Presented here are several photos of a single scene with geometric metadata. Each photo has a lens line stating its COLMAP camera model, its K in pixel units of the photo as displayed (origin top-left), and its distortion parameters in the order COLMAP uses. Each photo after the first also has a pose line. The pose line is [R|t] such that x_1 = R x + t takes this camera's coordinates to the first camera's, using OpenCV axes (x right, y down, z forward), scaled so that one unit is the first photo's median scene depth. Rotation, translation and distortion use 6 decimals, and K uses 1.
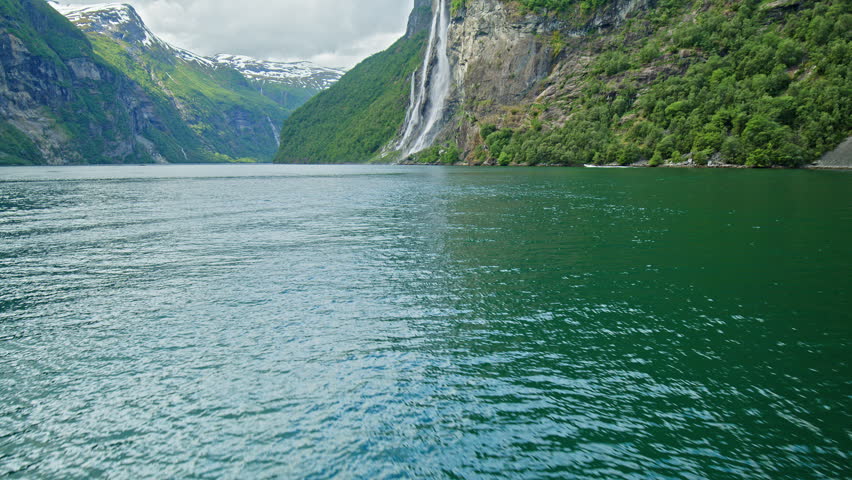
lens RADIAL K [[612.3, 0, 426.0], [0, 612.3, 240.0], [0, 0, 1]] dist [-0.032267, 0.002504]
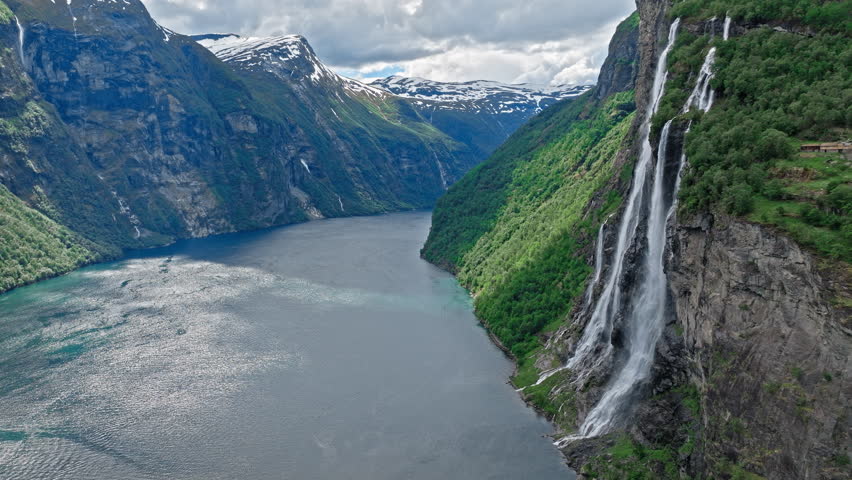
lens RADIAL K [[646.5, 0, 392.7], [0, 646.5, 241.1], [0, 0, 1]] dist [0.004658, 0.002474]
pose [[0.945940, 0.040878, -0.321756, -0.004248], [-0.046060, 0.998902, -0.008506, -0.116338], [0.321055, 0.022866, 0.946784, 0.135485]]
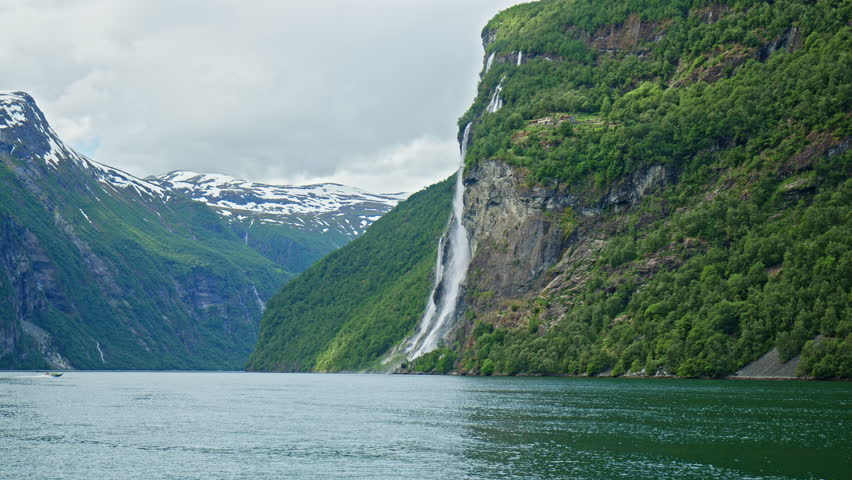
lens RADIAL K [[1254.6, 0, 426.0], [0, 1254.6, 240.0], [0, 0, 1]] dist [0.049657, -0.007957]
pose [[0.992641, -0.004977, -0.120988, 0.063938], [-0.022792, 0.973618, -0.227044, 0.021229], [0.118926, 0.228131, 0.966340, -0.168272]]
